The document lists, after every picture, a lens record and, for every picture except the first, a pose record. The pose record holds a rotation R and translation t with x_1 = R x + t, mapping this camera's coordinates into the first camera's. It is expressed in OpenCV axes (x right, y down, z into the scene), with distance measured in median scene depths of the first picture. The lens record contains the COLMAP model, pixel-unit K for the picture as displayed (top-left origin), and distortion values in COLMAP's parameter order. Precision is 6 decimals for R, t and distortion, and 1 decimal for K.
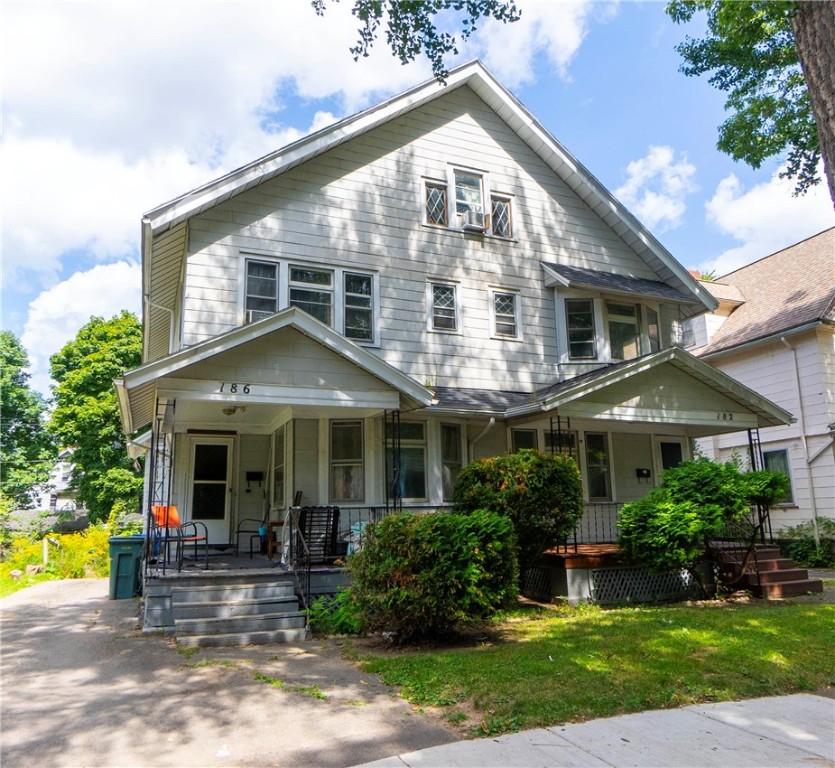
lens RADIAL K [[651.0, 0, 415.9], [0, 651.0, 390.1], [0, 0, 1]] dist [0.004074, -0.012977]
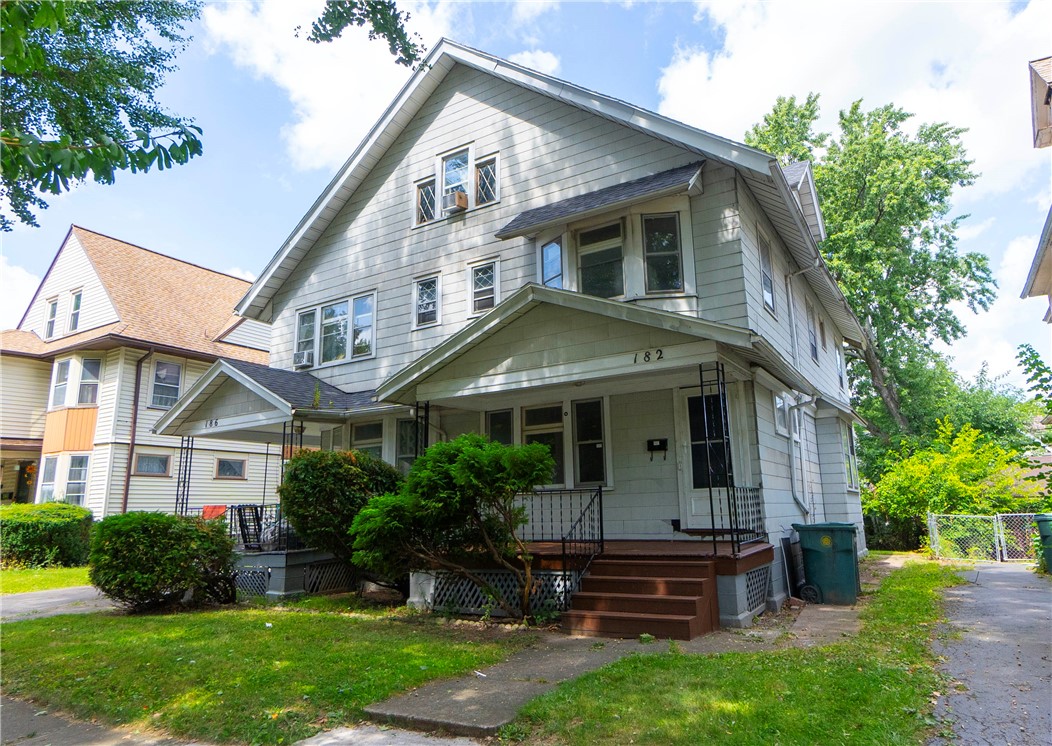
lens RADIAL K [[662.3, 0, 529.3], [0, 662.3, 370.6], [0, 0, 1]] dist [-0.016864, -0.000036]
pose [[0.576415, -0.166089, -0.800100, 0.973445], [0.176170, 0.981359, -0.076798, 0.088342], [0.797941, -0.096686, 0.594930, 0.519157]]
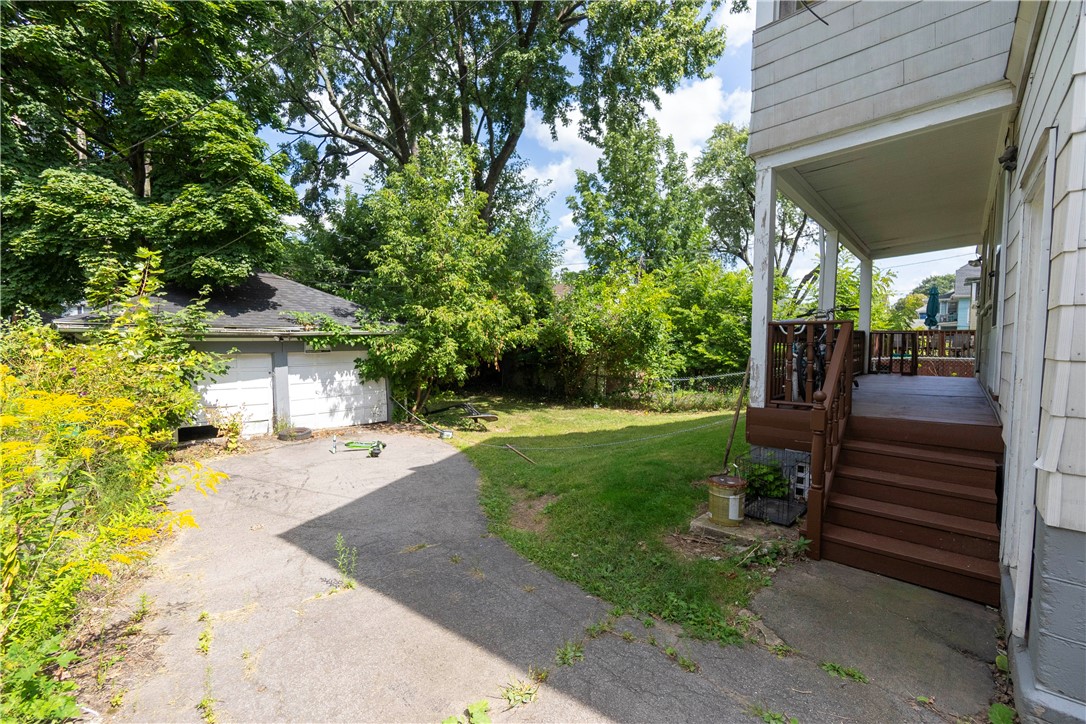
lens RADIAL K [[484.9, 0, 544.0], [0, 484.9, 357.9], [0, 0, 1]] dist [-0.001890, 0.000074]
pose [[0.907710, 0.018466, 0.419192, -0.866939], [-0.120997, 0.968112, 0.219359, 0.341619], [-0.401775, -0.249835, 0.880999, 1.640964]]
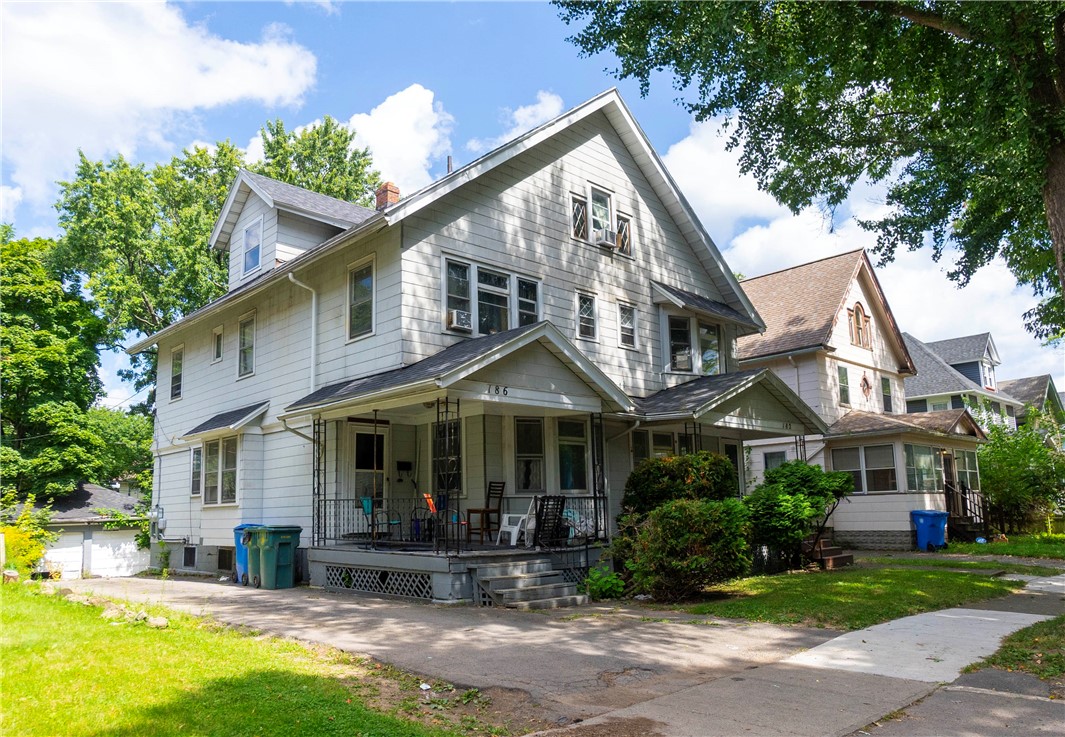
lens RADIAL K [[774.1, 0, 538.5], [0, 774.1, 387.8], [0, 0, 1]] dist [-0.013566, 0.005104]
pose [[0.930057, 0.058863, 0.362669, -0.513673], [-0.070662, 0.997313, 0.019341, -0.027656], [-0.360556, -0.043616, 0.931717, -0.195731]]
